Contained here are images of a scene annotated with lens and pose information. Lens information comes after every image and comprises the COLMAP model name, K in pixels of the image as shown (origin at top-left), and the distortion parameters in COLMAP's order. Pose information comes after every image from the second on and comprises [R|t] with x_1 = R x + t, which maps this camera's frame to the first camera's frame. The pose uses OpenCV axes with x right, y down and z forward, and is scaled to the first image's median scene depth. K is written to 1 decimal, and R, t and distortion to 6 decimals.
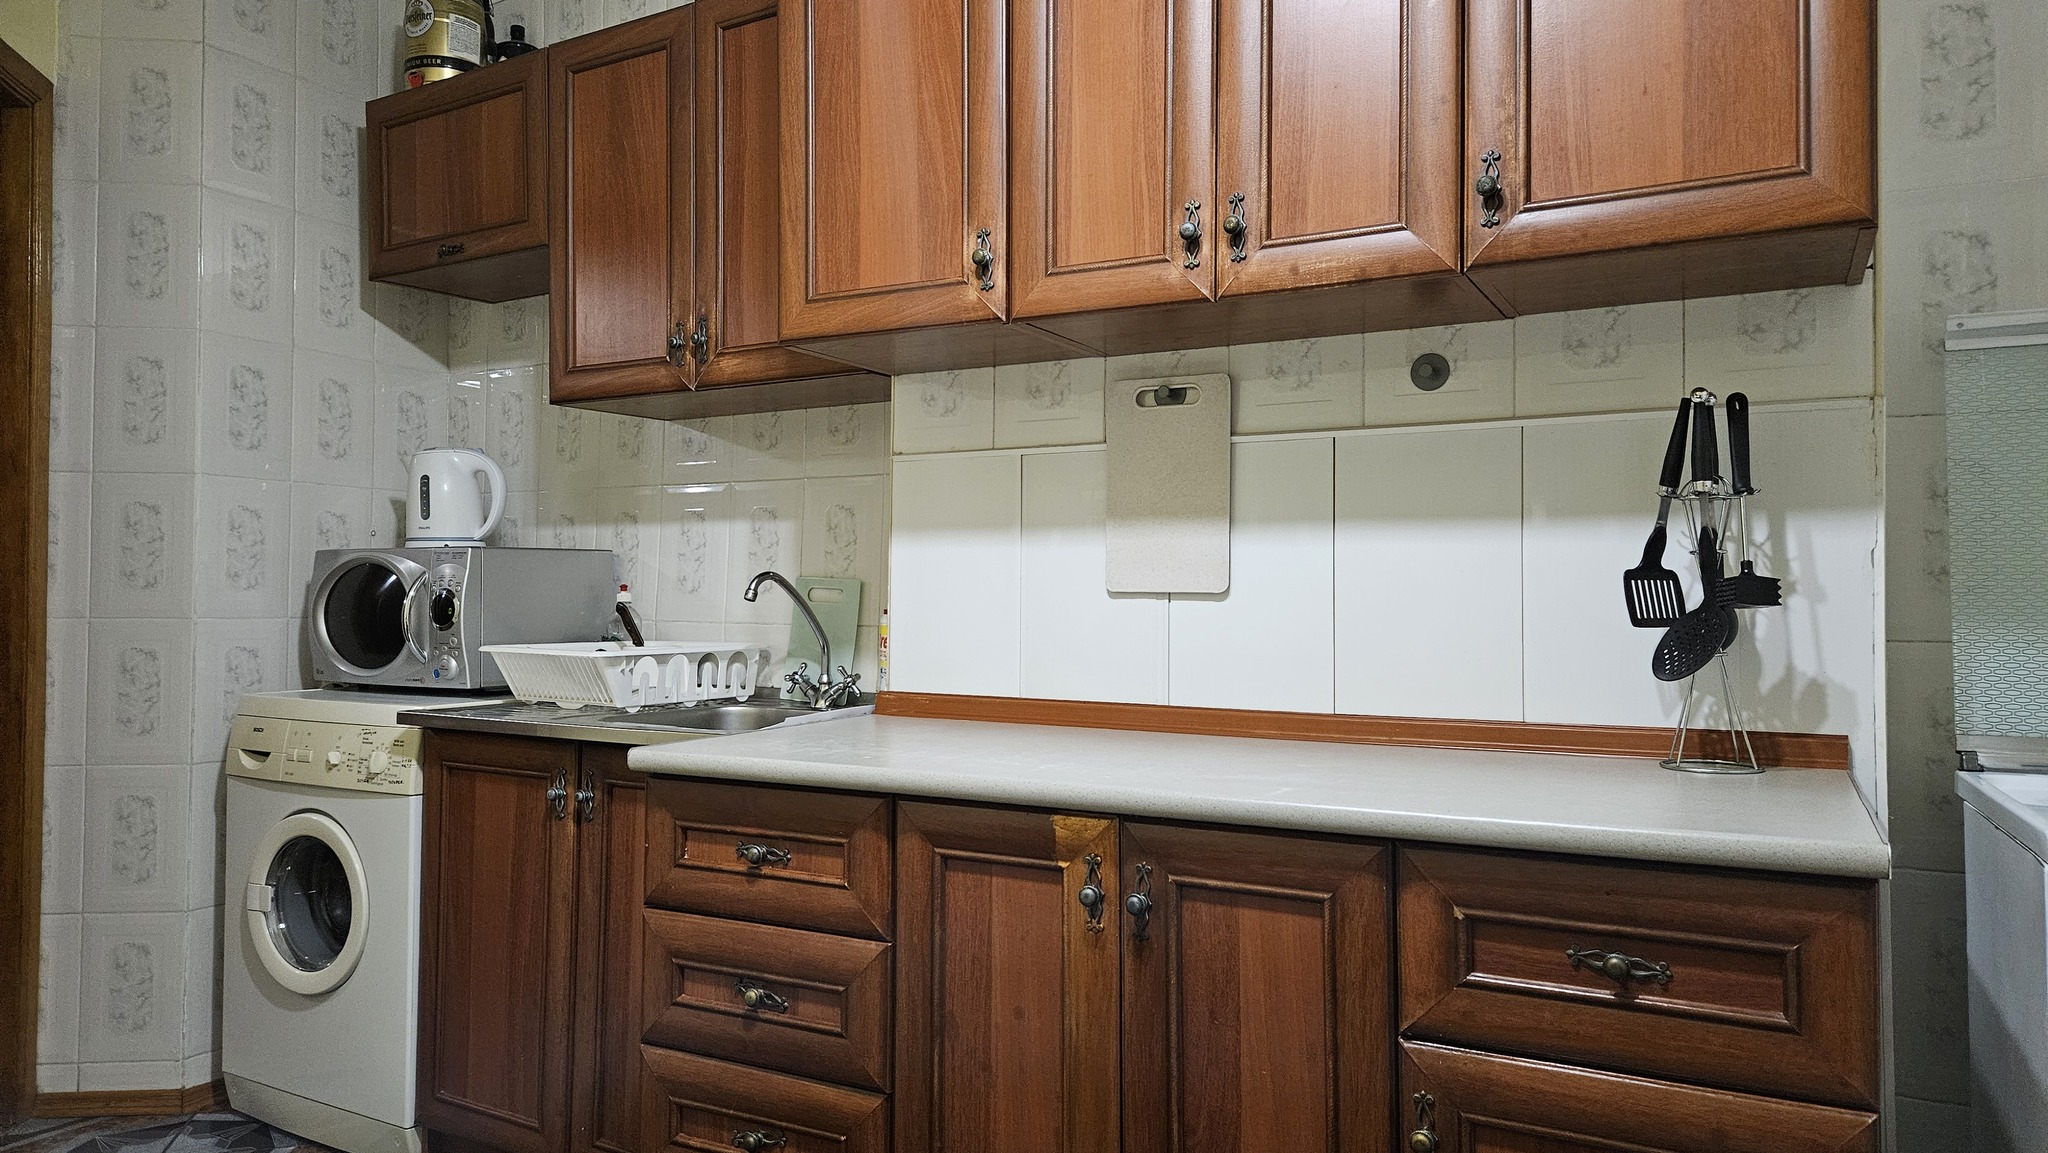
lens RADIAL K [[1360.6, 0, 999.9], [0, 1360.6, 569.2], [0, 0, 1]] dist [0.080861, -0.072650]
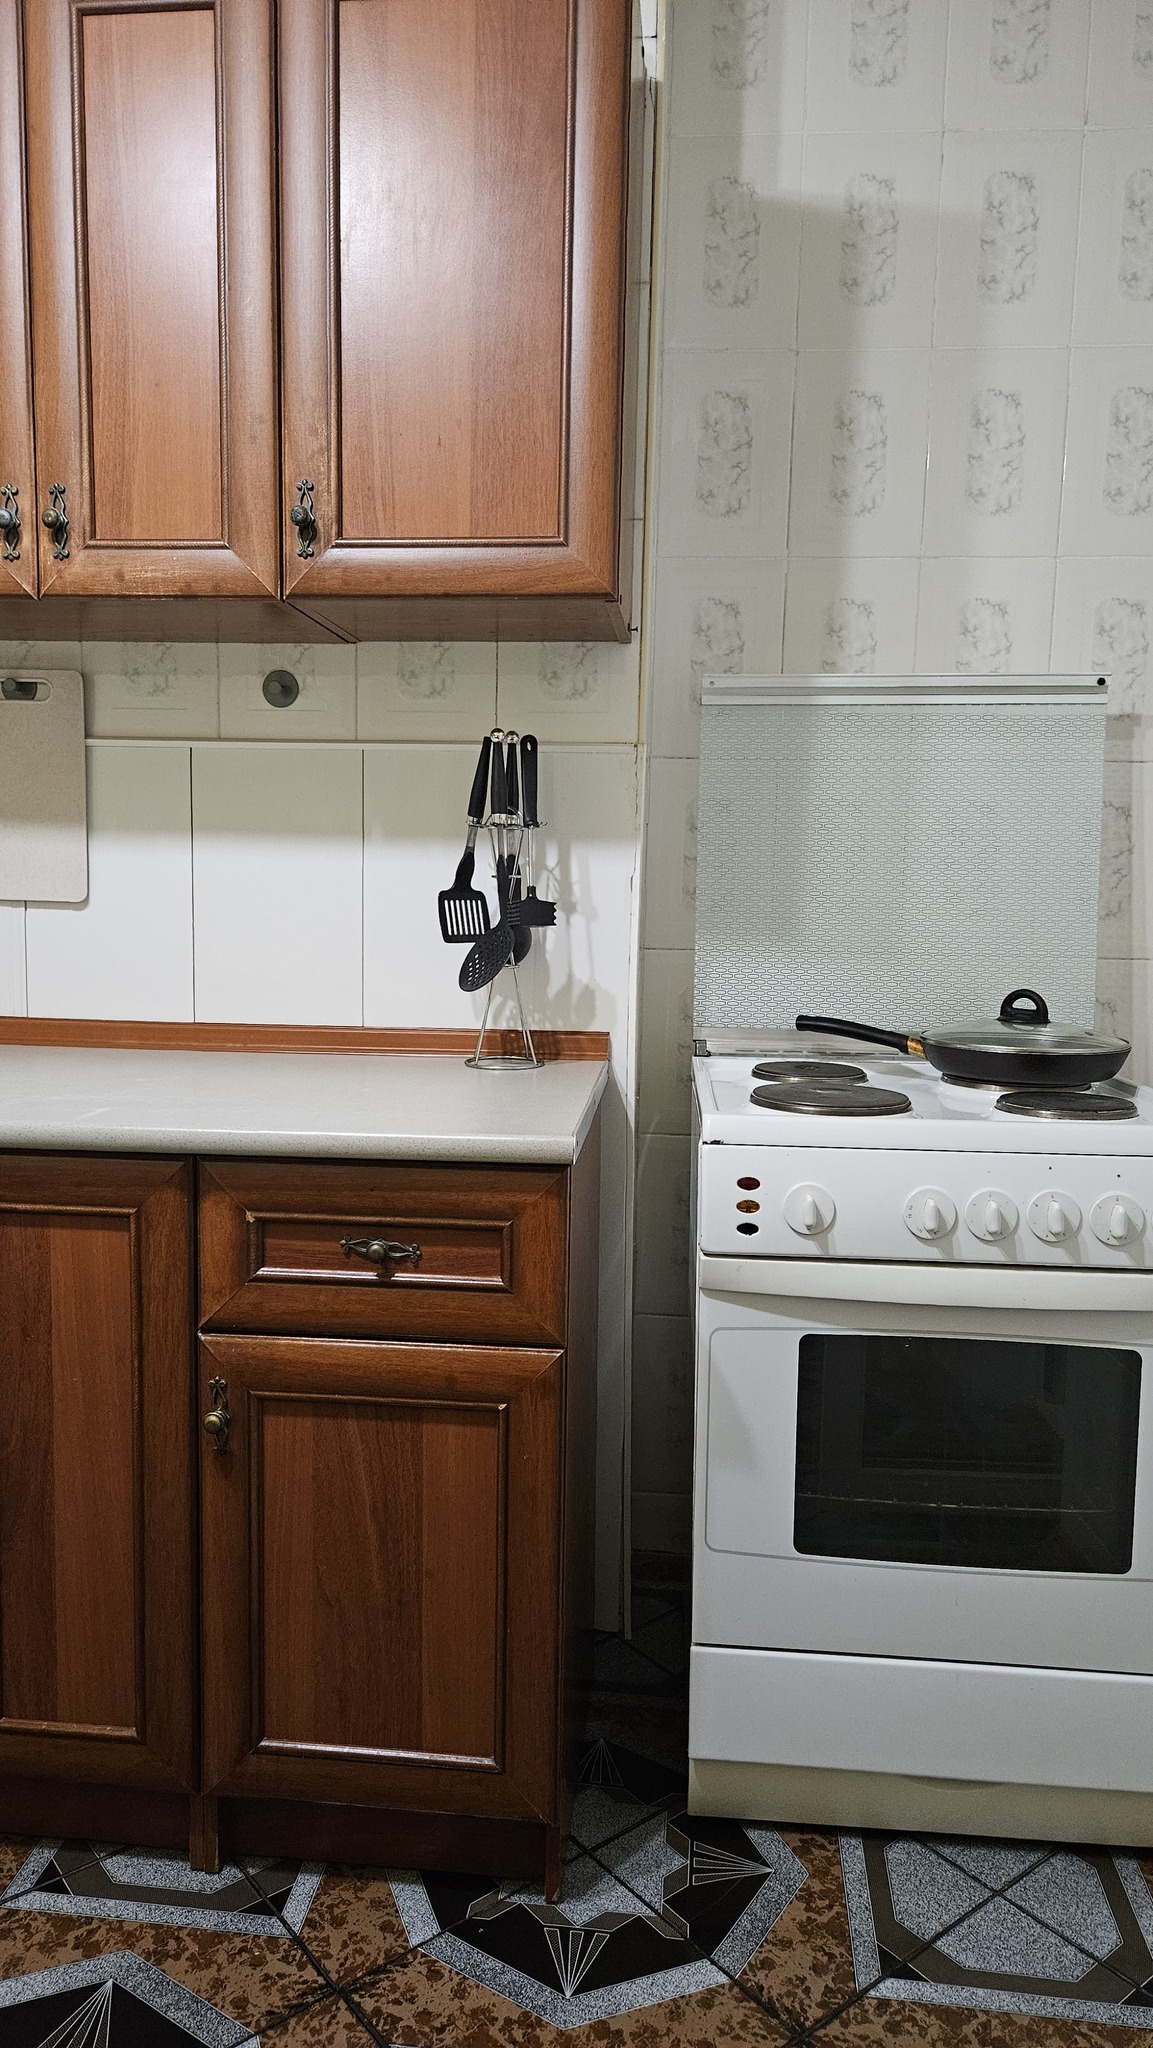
lens RADIAL K [[1360.6, 0, 549.5], [0, 1360.6, 1023.7], [0, 0, 1]] dist [0.080861, -0.072650]
pose [[0.920902, -0.029534, 0.388673, 0.102197], [-0.022808, 0.991334, 0.129368, -0.036165], [-0.389125, -0.128000, 0.912249, -0.047179]]
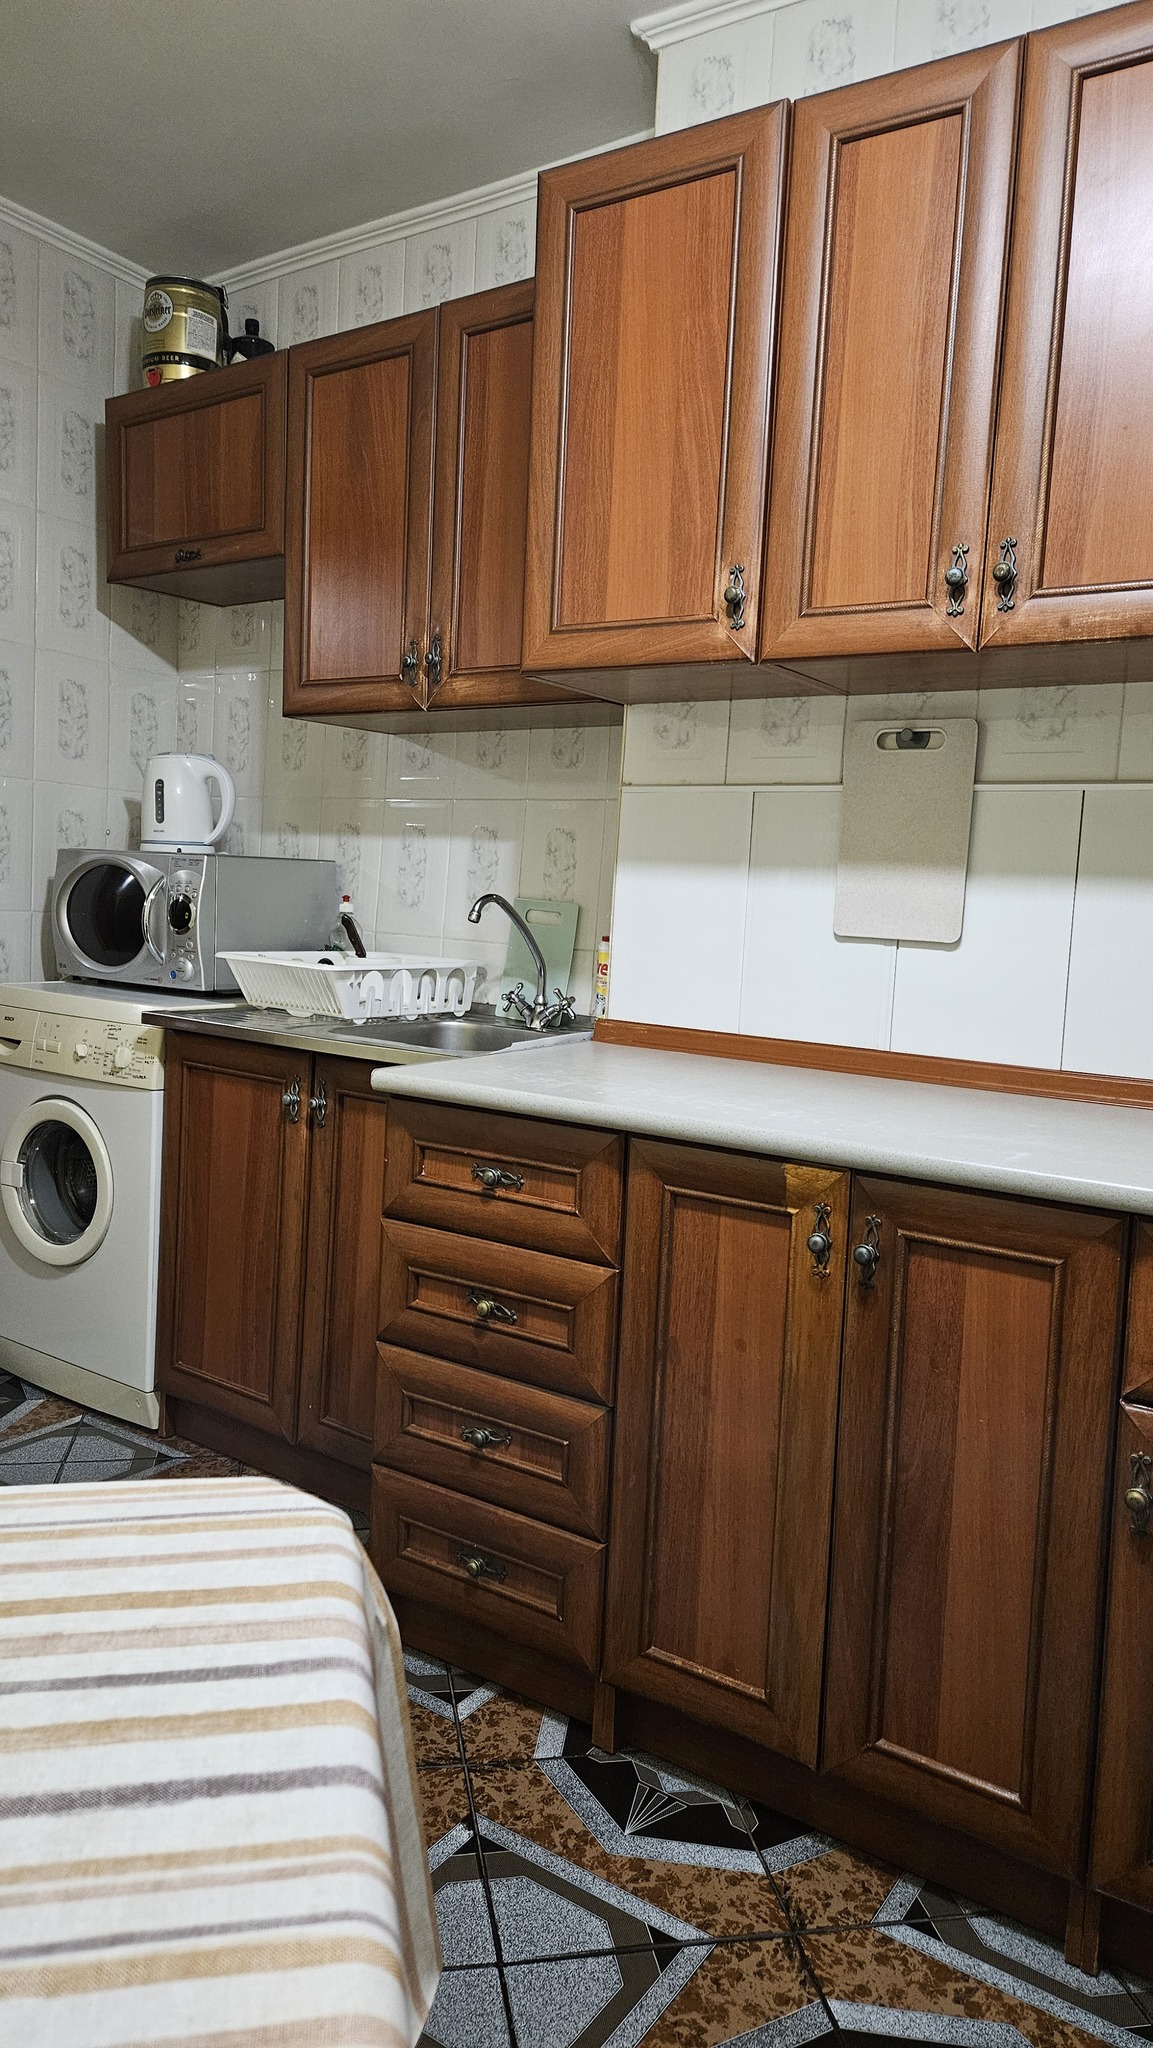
lens RADIAL K [[1360.6, 0, 571.5], [0, 1360.6, 1005.9], [0, 0, 1]] dist [0.080861, -0.072650]
pose [[0.996126, 0.050126, -0.072256, -0.047092], [-0.042440, 0.993645, 0.104250, -0.034284], [0.077022, -0.100779, 0.991923, -0.021802]]
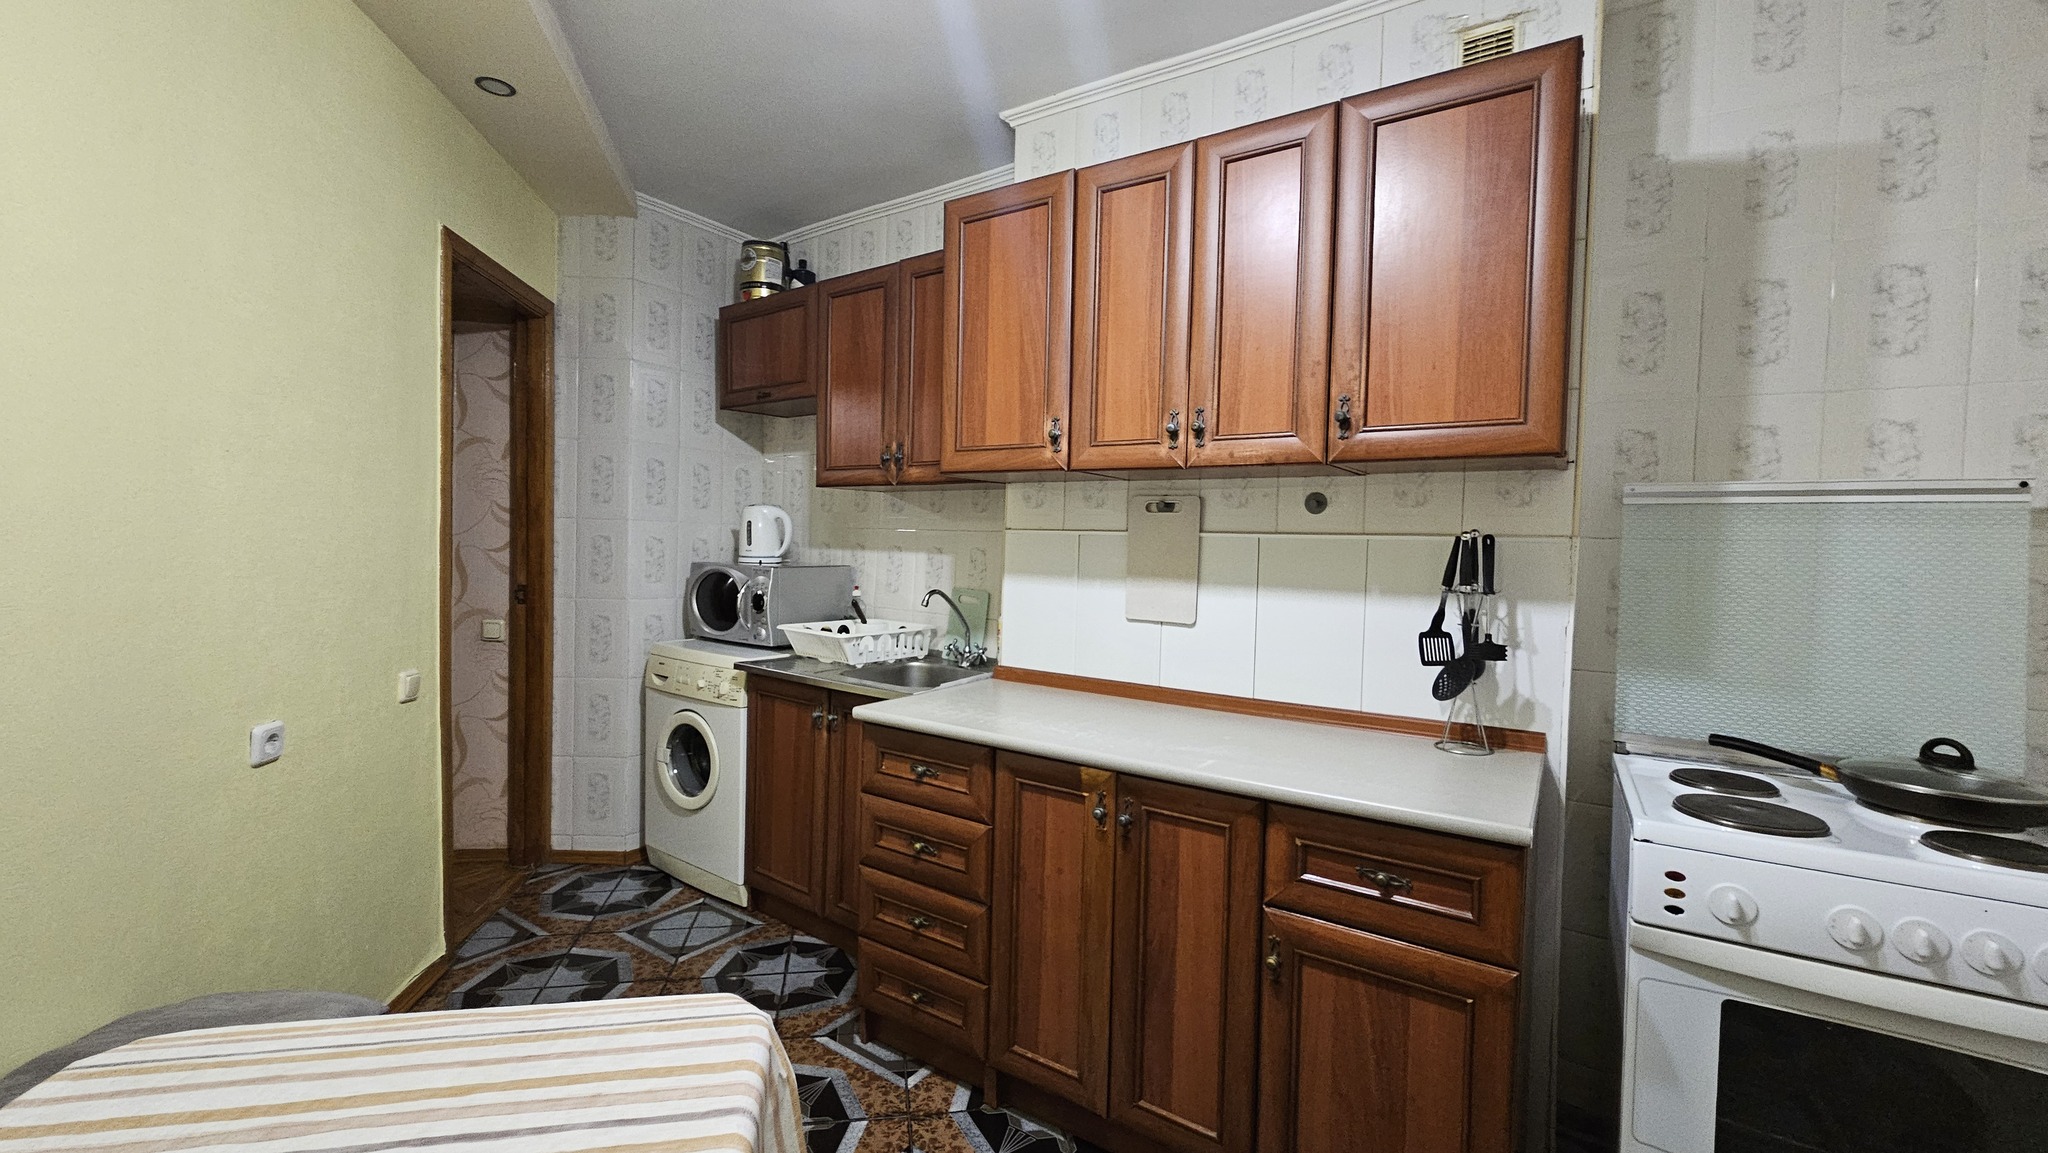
lens RADIAL K [[837.2, 0, 1016.8], [0, 837.2, 570.2], [0, 0, 1]] dist [-0.002376, 0.000762]
pose [[0.995739, 0.024451, -0.088911, 0.041319], [-0.019737, 0.998372, 0.053519, -0.119052], [0.090075, -0.051536, 0.994601, -0.079421]]
